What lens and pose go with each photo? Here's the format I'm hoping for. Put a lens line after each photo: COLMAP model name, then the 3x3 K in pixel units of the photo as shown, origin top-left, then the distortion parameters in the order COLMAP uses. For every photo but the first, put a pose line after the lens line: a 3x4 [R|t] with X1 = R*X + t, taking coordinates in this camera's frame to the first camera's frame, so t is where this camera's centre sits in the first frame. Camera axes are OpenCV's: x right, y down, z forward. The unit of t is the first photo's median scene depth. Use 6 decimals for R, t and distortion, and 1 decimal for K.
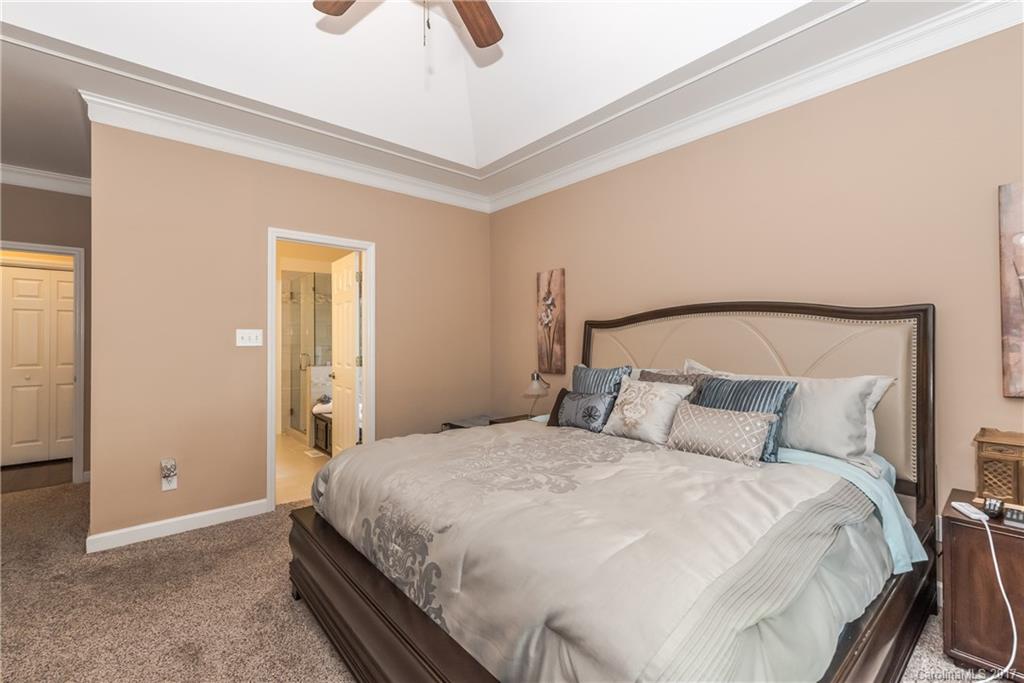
lens RADIAL K [[445.4, 0, 509.7], [0, 445.4, 340.0], [0, 0, 1]] dist [0.005887, -0.000321]
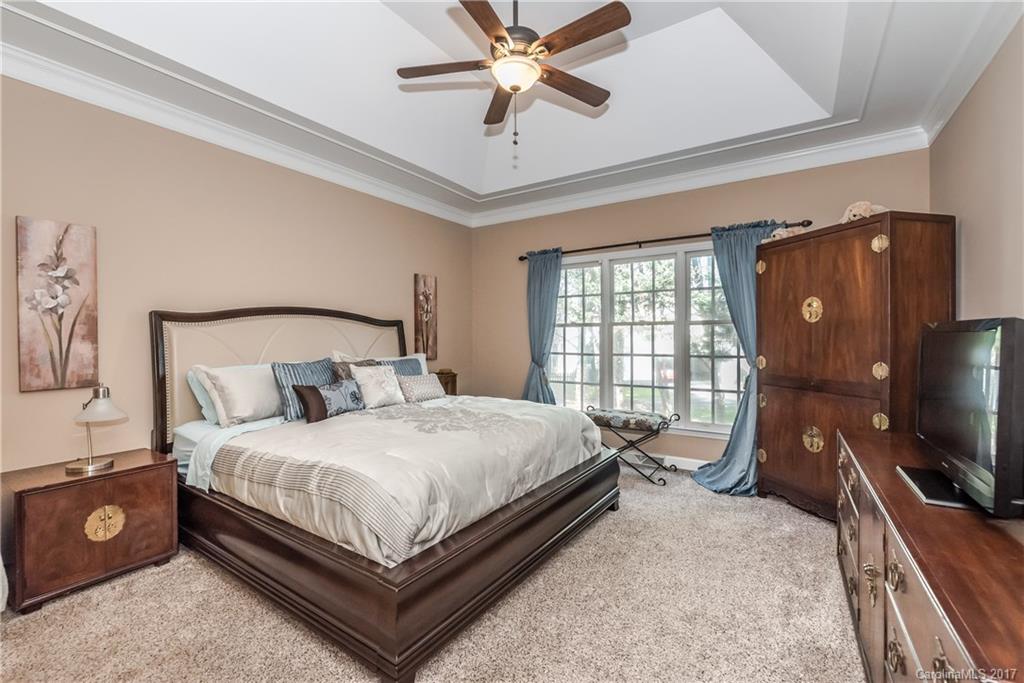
lens RADIAL K [[445.4, 0, 508.8], [0, 445.4, 340.9], [0, 0, 1]] dist [0.005887, -0.000321]
pose [[-0.266725, -0.004277, 0.963763, -0.672627], [0.003474, 0.999979, 0.005399, 0.005910], [-0.963767, 0.004788, -0.266704, 0.575242]]
